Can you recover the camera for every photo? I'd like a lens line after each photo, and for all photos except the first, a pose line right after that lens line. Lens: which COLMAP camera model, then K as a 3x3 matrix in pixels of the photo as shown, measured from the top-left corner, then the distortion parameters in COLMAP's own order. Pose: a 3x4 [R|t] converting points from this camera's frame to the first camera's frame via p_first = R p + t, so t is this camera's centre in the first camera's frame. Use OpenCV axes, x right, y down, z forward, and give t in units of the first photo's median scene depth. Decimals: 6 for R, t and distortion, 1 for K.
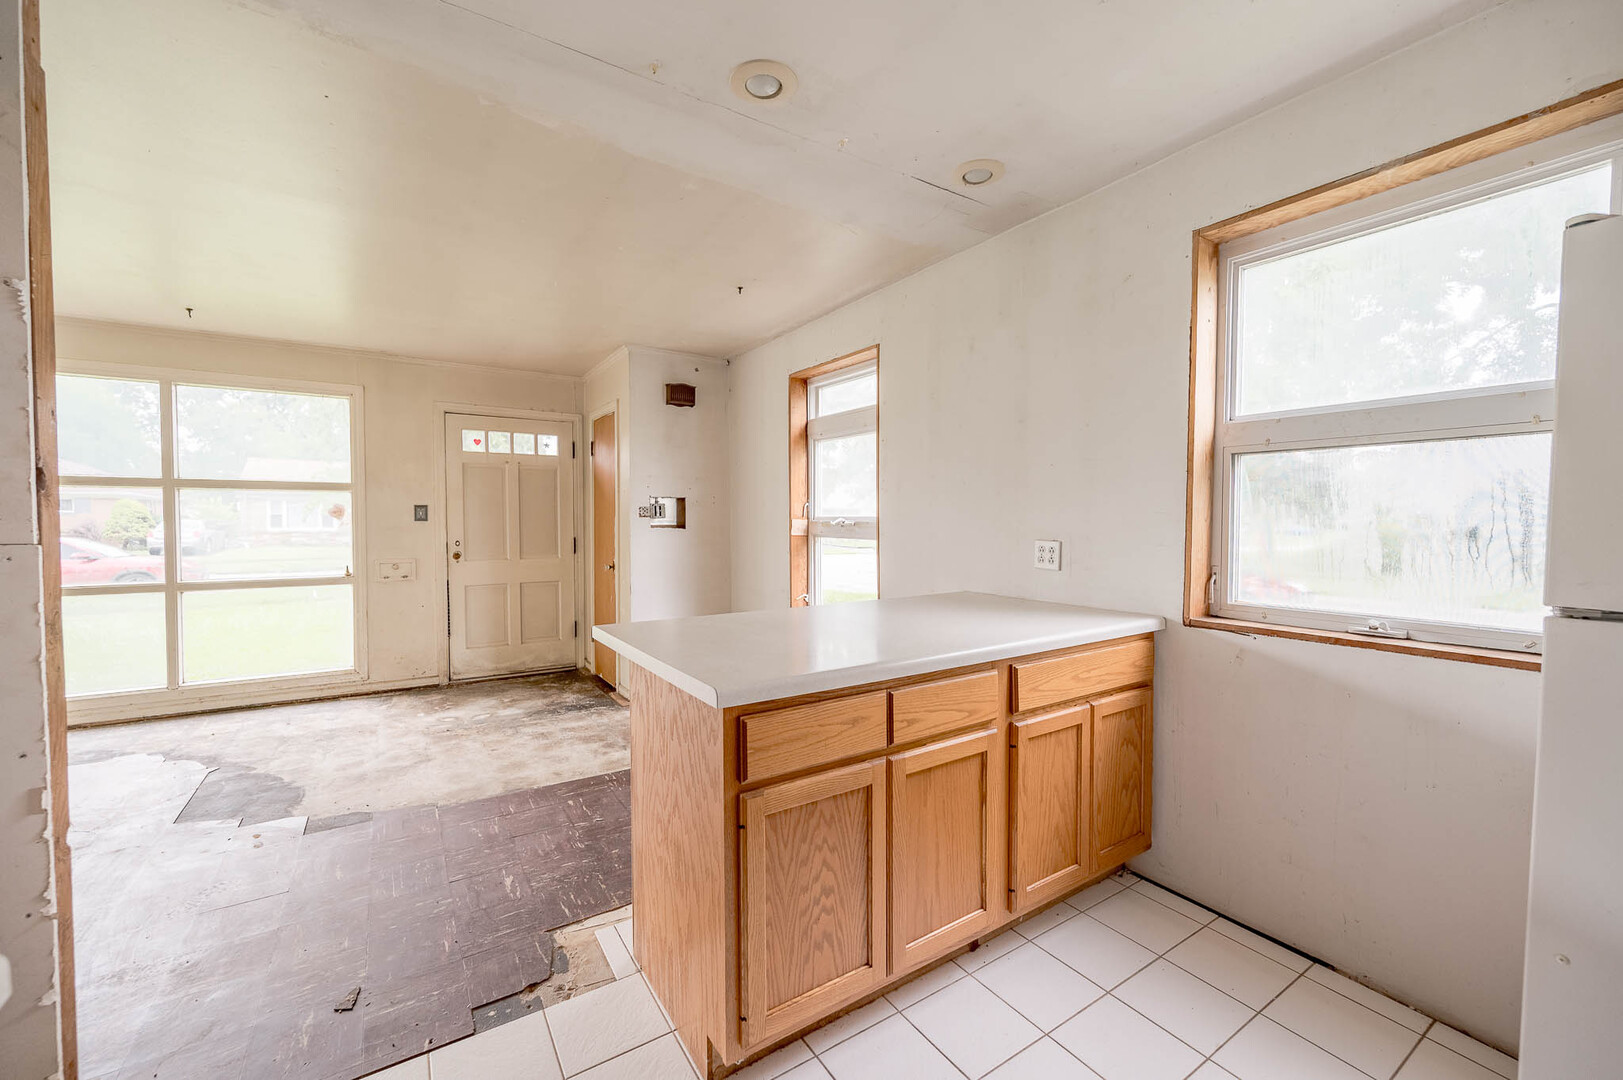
lens RADIAL K [[643.1, 0, 811.2], [0, 643.1, 539.7], [0, 0, 1]] dist [-0.003029, -0.000189]
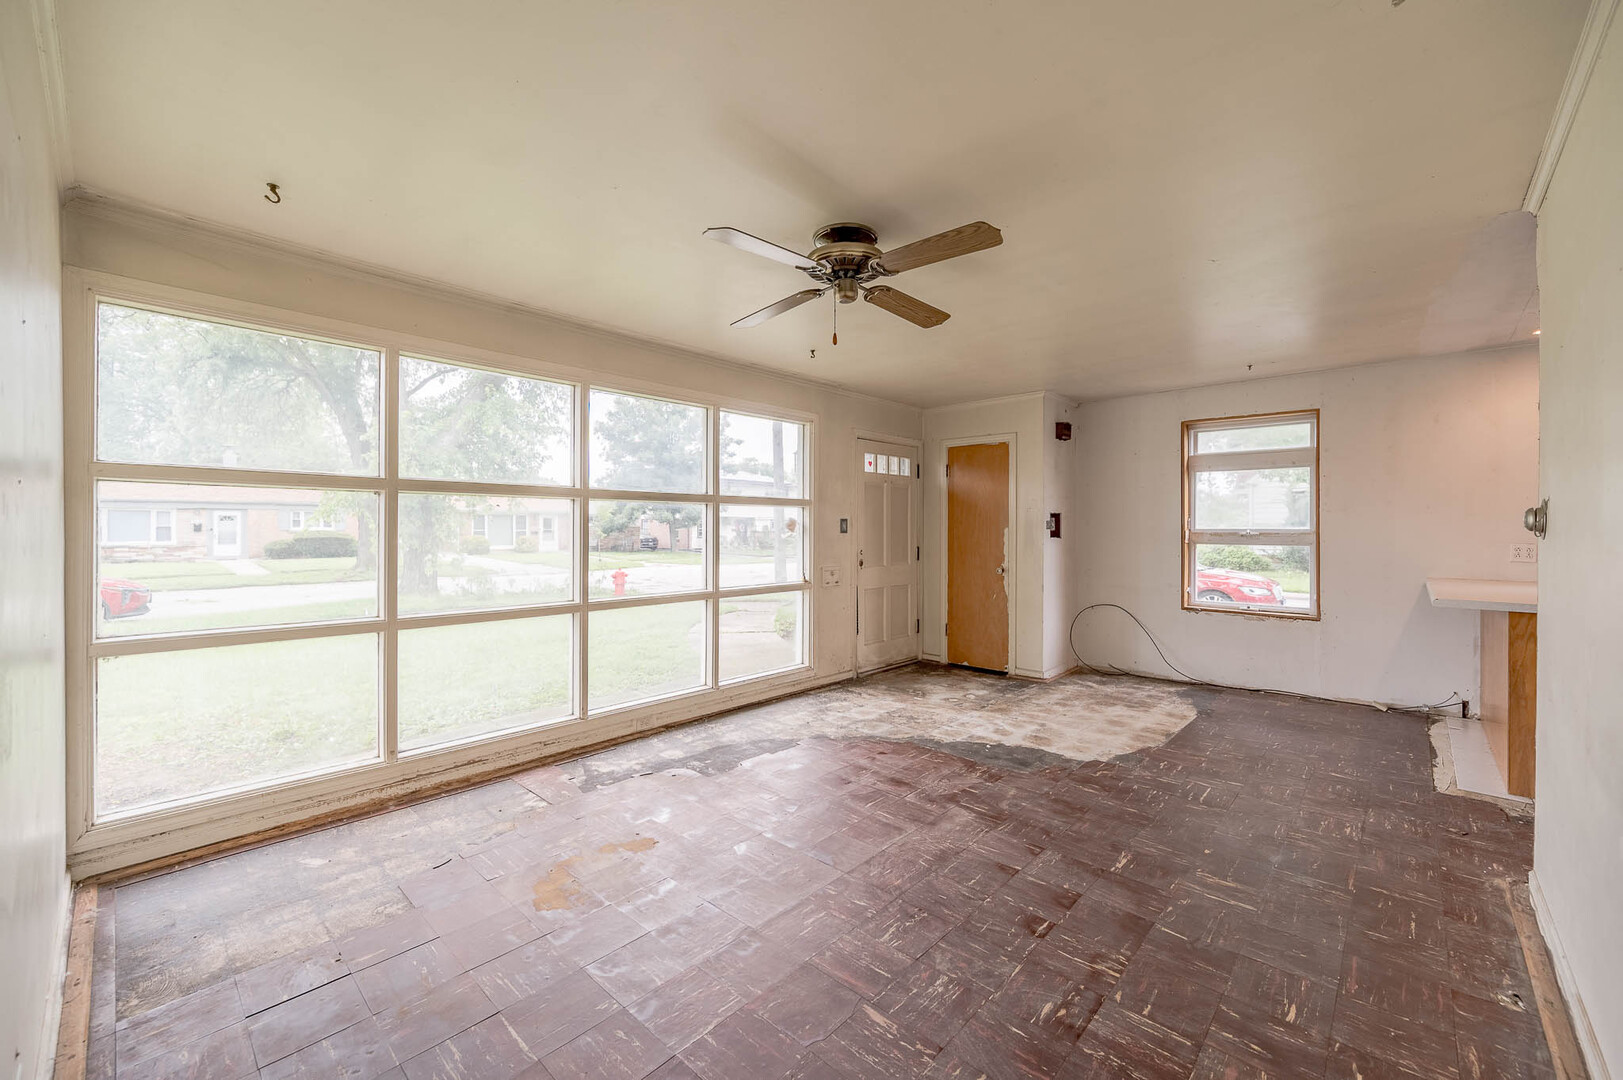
lens RADIAL K [[643.1, 0, 800.2], [0, 643.1, 531.9], [0, 0, 1]] dist [-0.003029, -0.000189]
pose [[0.972874, -0.002457, 0.231323, -0.985360], [0.009193, 0.999564, -0.028047, 0.000321], [-0.231153, 0.029413, 0.972473, -0.084948]]
